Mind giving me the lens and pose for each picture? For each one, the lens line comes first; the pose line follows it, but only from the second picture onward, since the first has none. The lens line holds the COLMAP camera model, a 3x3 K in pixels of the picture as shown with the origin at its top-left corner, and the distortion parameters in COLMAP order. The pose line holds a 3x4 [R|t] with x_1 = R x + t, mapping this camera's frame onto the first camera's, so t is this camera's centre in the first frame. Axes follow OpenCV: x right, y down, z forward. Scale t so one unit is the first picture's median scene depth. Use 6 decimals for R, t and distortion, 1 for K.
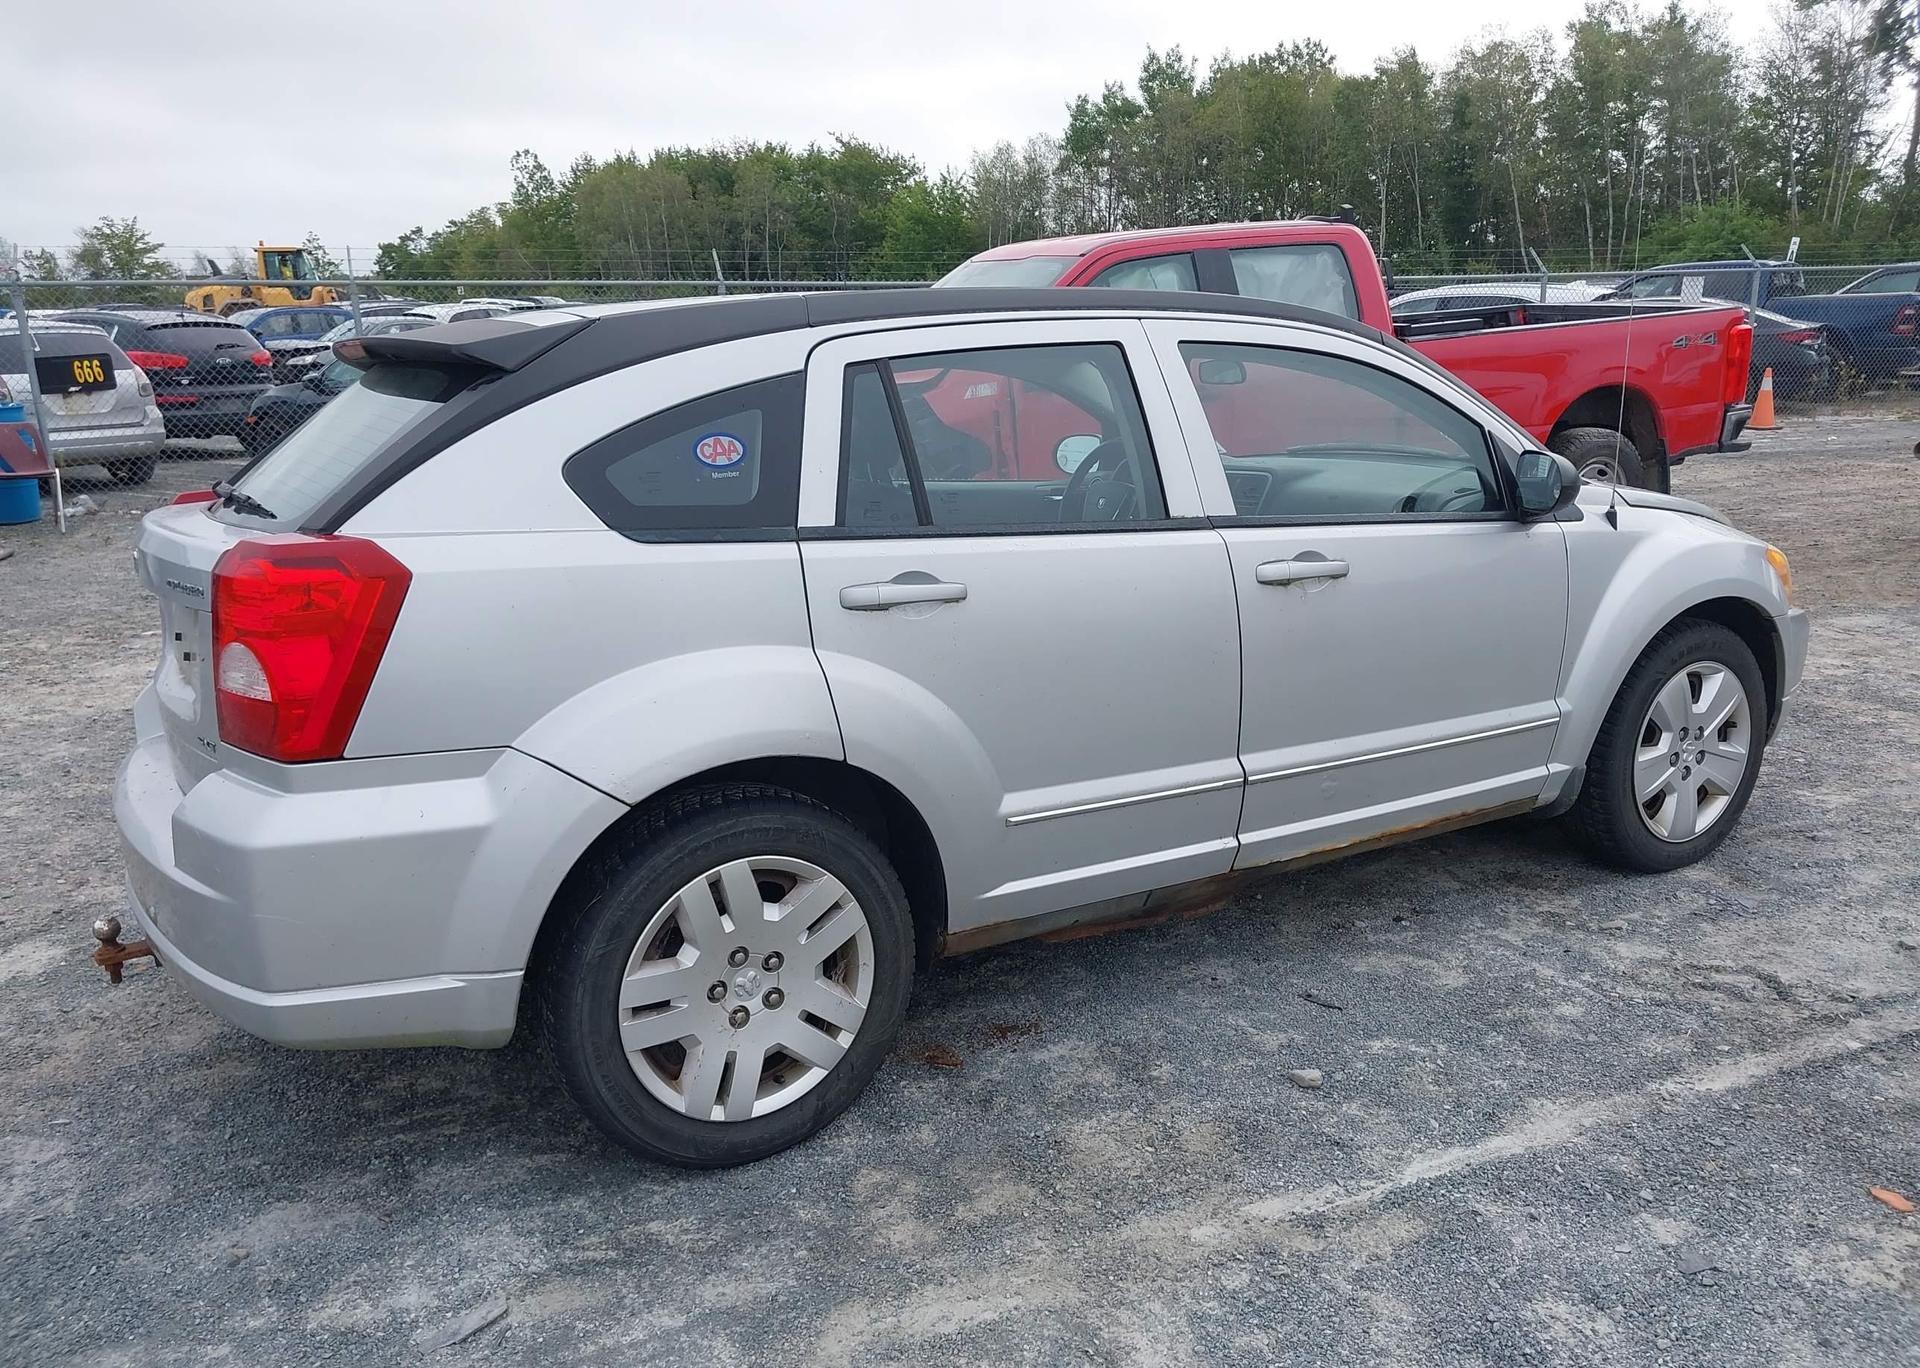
lens RADIAL K [[1502.7, 0, 952.4], [0, 1502.7, 698.1], [0, 0, 1]] dist [0.026628, -0.027102]
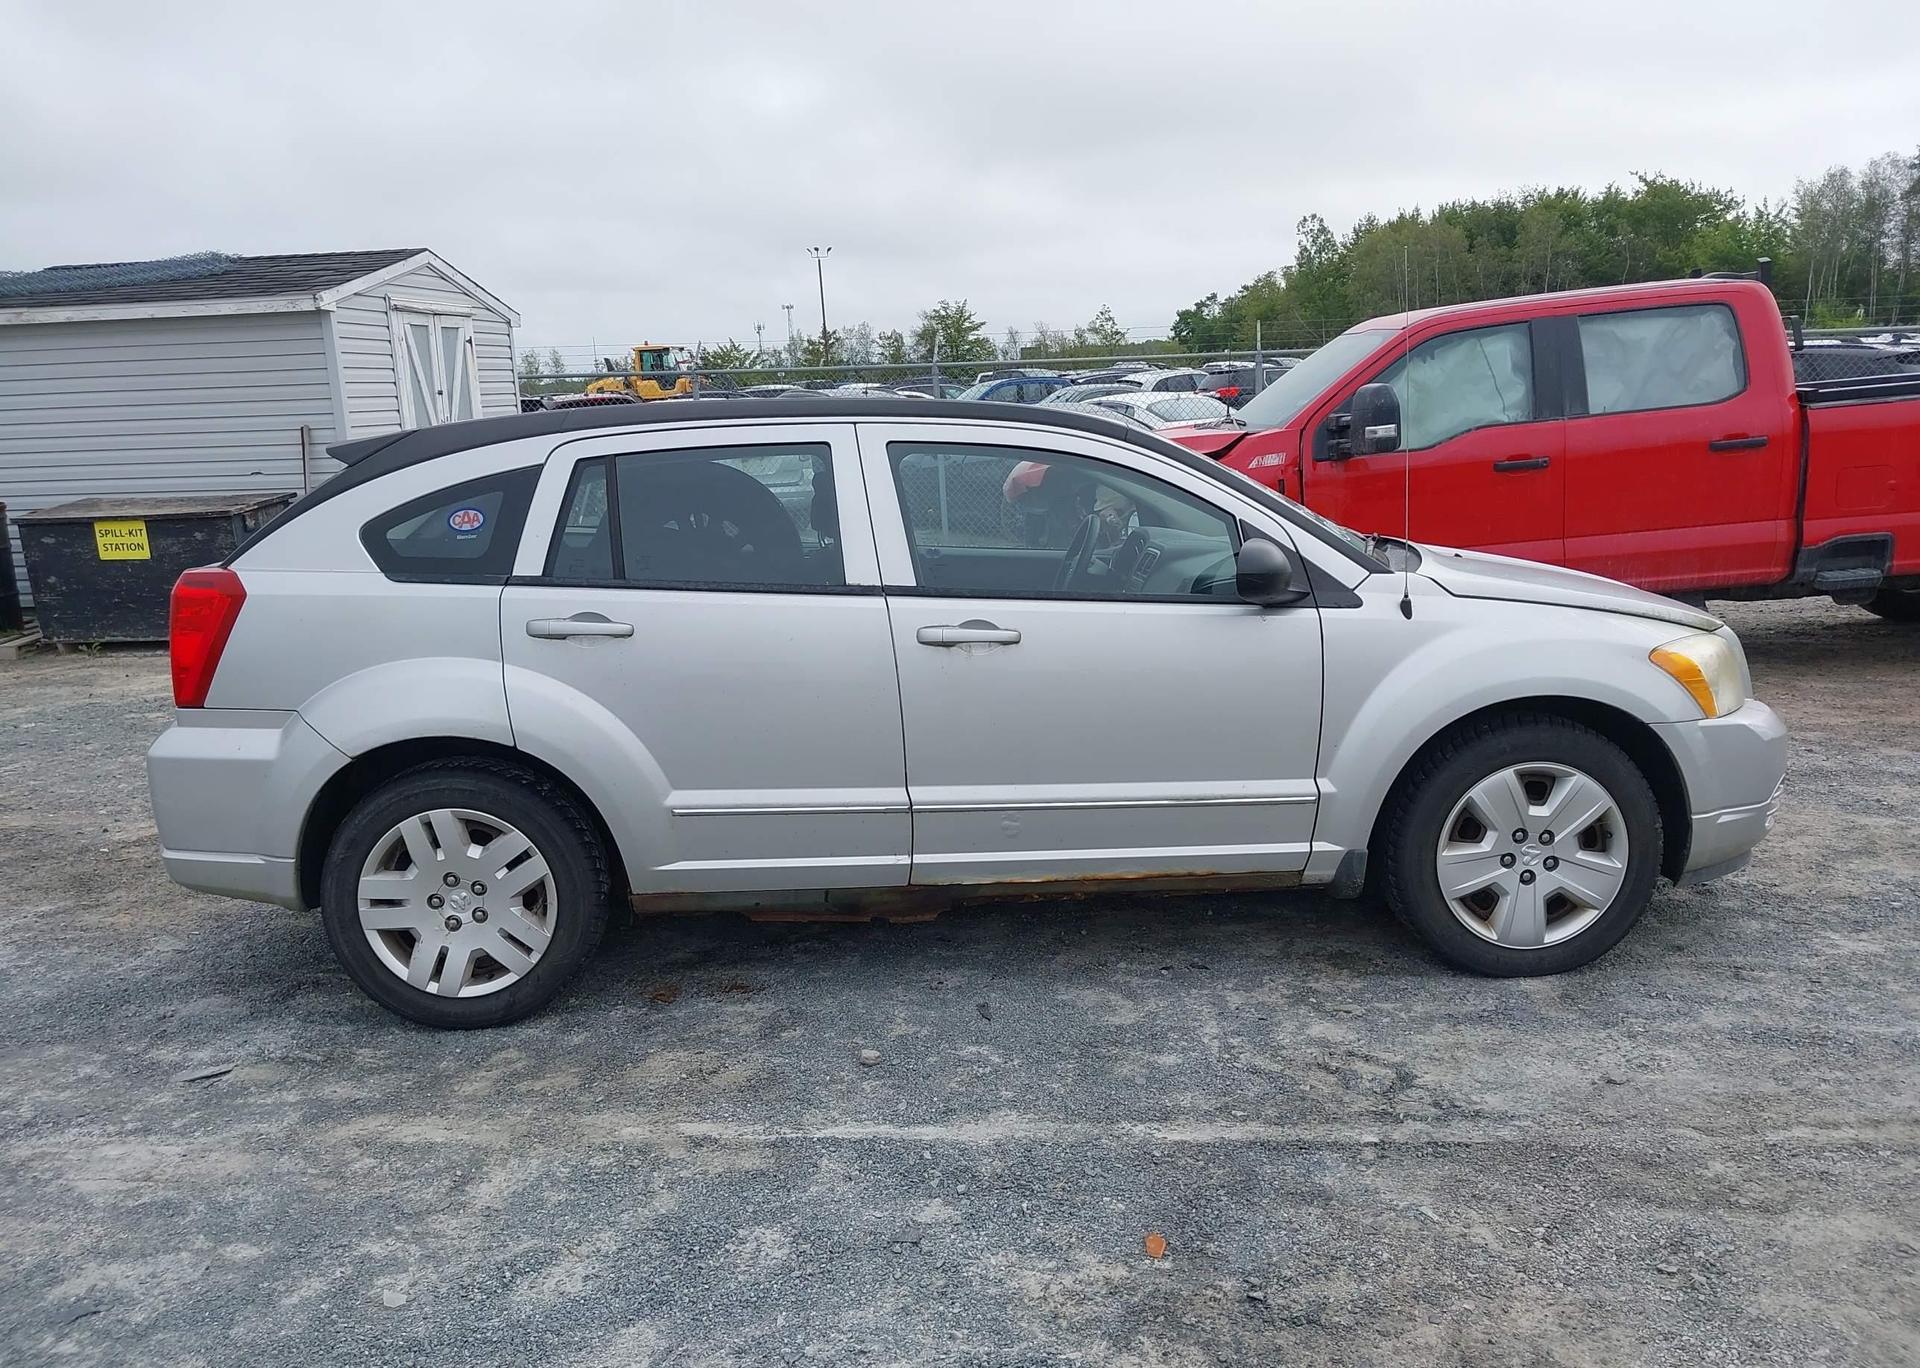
lens RADIAL K [[1502.7, 0, 947.2], [0, 1502.7, 687.4], [0, 0, 1]] dist [0.026628, -0.027102]
pose [[0.875134, 0.076973, -0.477719, 0.770671], [-0.097319, 0.995092, -0.017943, -0.021052], [0.473993, 0.062194, 0.878329, -0.023247]]
